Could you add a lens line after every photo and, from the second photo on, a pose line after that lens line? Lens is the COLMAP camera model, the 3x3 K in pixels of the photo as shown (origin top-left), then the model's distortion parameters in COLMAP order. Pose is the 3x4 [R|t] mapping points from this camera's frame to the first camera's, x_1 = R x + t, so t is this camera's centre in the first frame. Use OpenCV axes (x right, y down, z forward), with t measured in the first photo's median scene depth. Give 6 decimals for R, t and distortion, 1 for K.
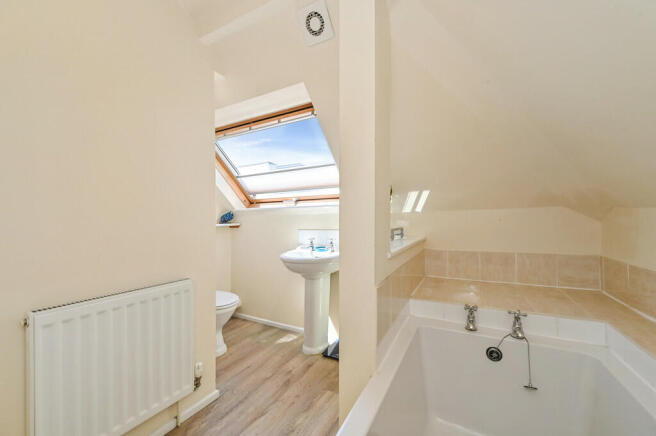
lens RADIAL K [[256.3, 0, 328.0], [0, 256.3, 218.0], [0, 0, 1]] dist [0.000142, 0.000039]
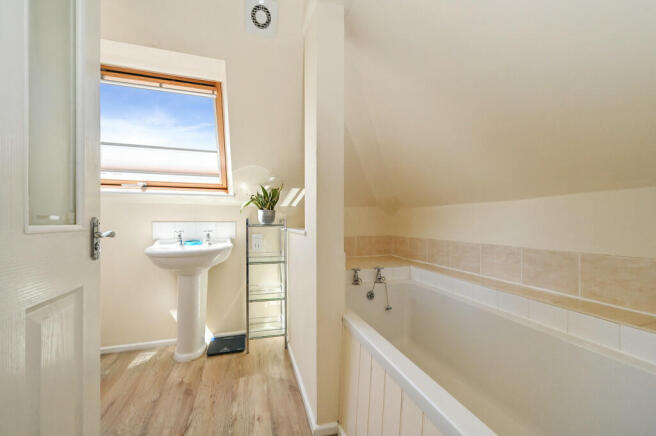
lens RADIAL K [[256.3, 0, 328.0], [0, 256.3, 218.0], [0, 0, 1]] dist [0.000142, 0.000039]
pose [[0.701342, 0.028139, 0.712269, -0.384506], [-0.017336, 0.999598, -0.022420, 0.053855], [-0.712614, 0.003376, 0.701548, 0.043043]]
